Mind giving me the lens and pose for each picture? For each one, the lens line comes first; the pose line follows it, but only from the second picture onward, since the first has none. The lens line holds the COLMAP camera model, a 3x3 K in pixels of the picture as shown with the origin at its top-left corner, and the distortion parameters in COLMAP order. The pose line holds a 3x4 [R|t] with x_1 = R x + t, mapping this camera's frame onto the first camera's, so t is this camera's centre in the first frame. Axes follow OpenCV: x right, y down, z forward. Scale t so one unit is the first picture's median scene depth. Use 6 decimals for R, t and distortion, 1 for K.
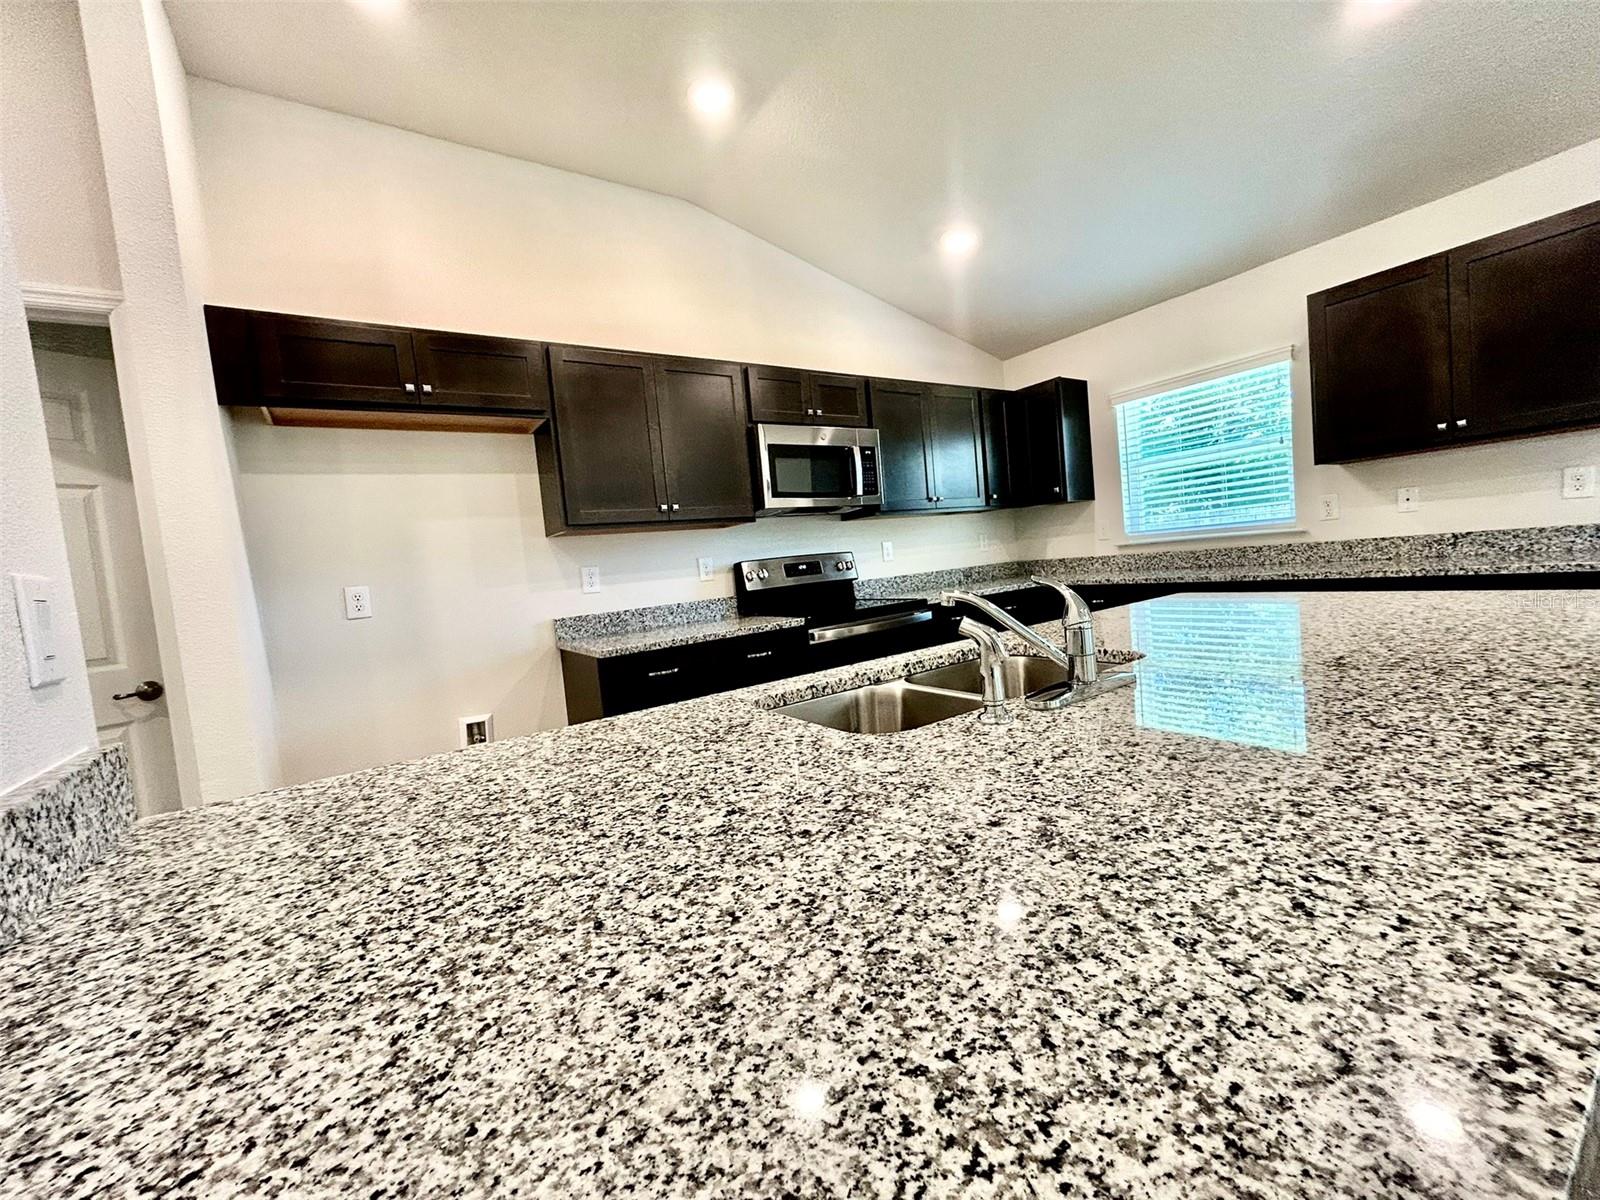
lens RADIAL K [[641.5, 0, 777.4], [0, 641.5, 593.8], [0, 0, 1]] dist [-0.001151, -0.000009]
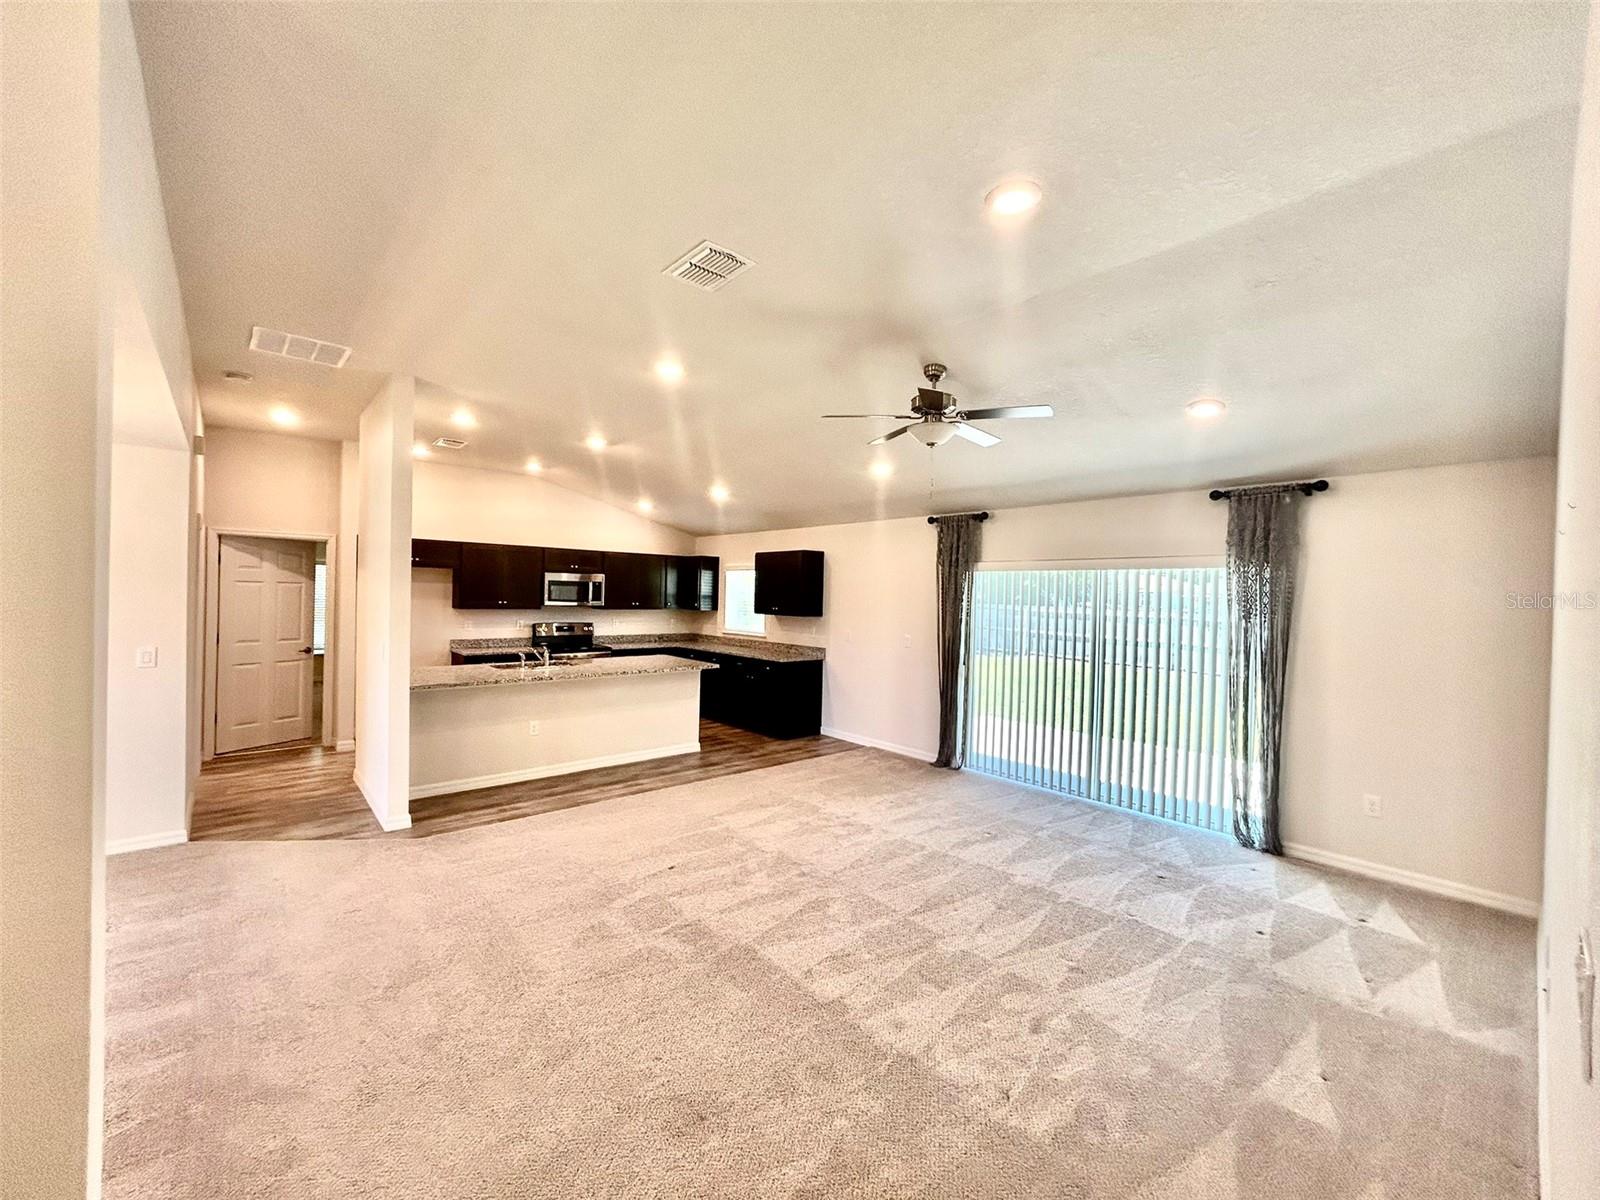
lens RADIAL K [[643.1, 0, 795.2], [0, 643.1, 600.9], [0, 0, 1]] dist [-0.000576, 0.000058]
pose [[0.984728, 0.116596, 0.129287, 0.639995], [-0.110780, 0.992519, -0.051325, -0.130360], [-0.134304, 0.036219, 0.990278, -1.690448]]
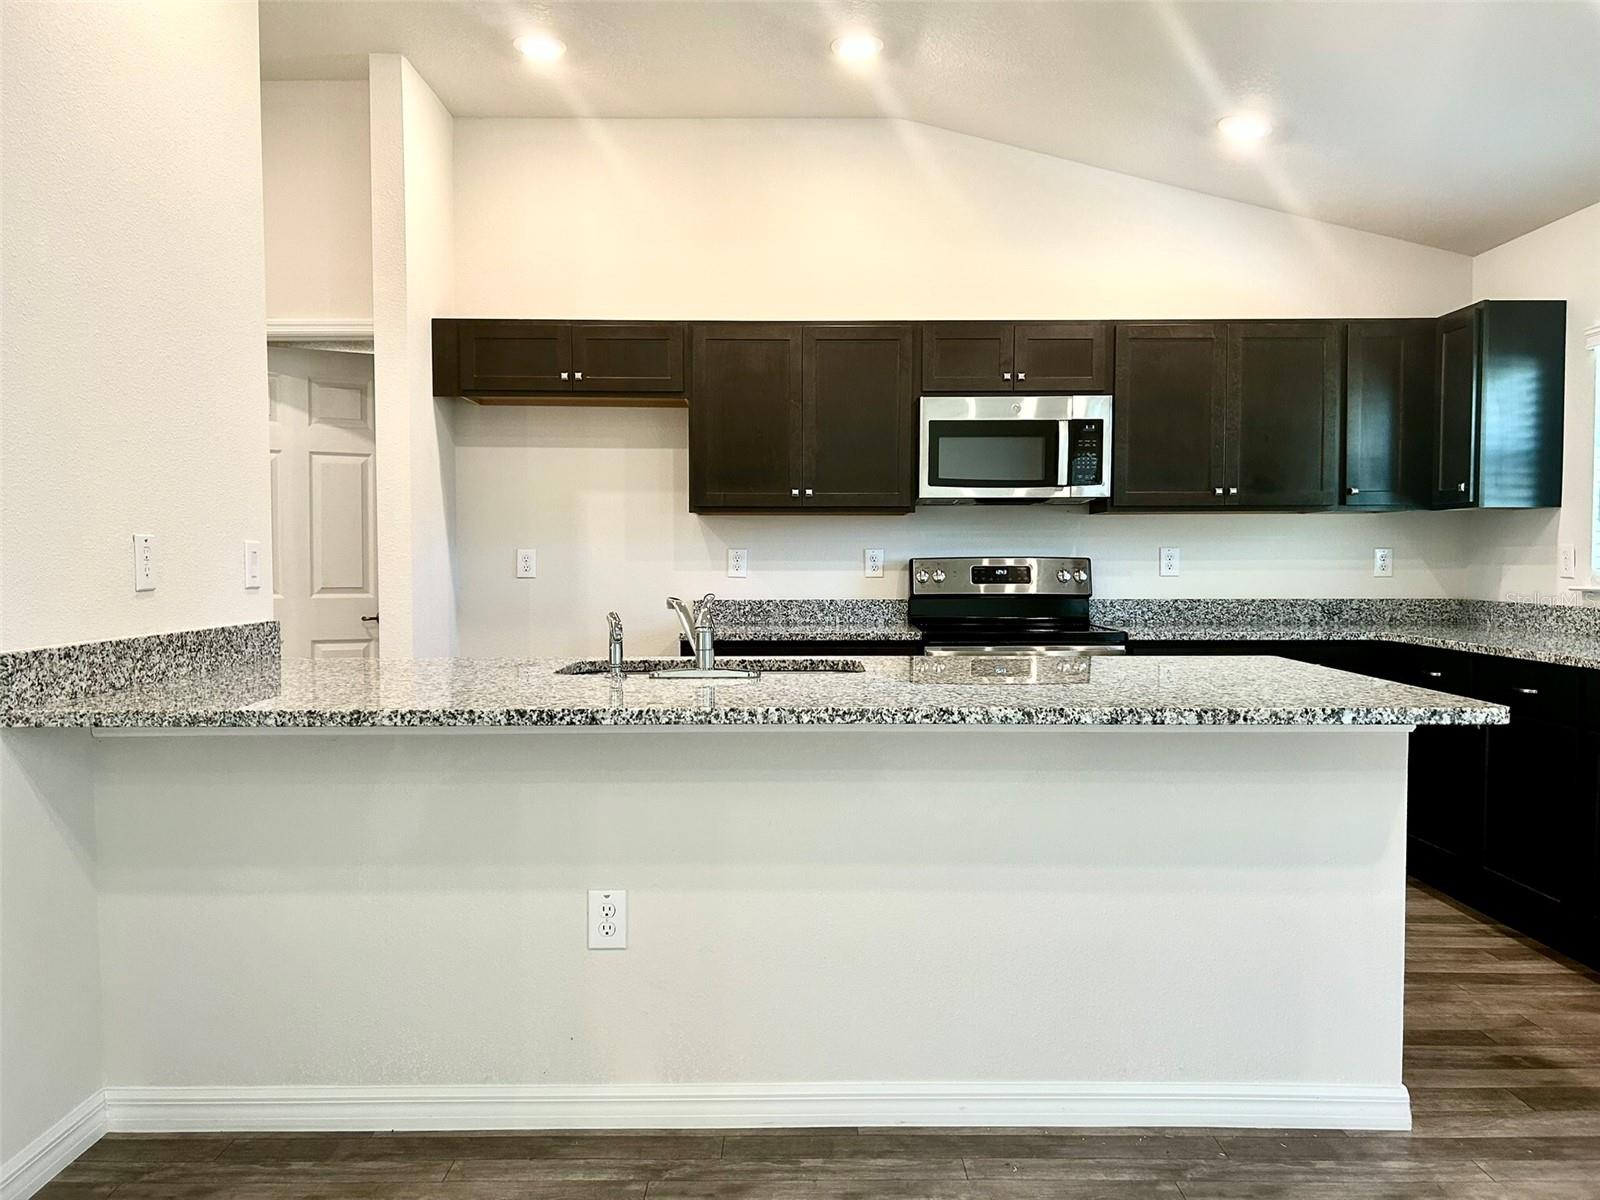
lens RADIAL K [[1217.4, 0, 800.0], [0, 1217.4, 600.0], [0, 0, 1]] dist [0.028887, -0.003446]
pose [[0.828028, 0.112389, -0.549306, 0.748390], [-0.104674, 0.993466, 0.045480, -0.057500], [0.550829, 0.019839, 0.834382, -0.410881]]
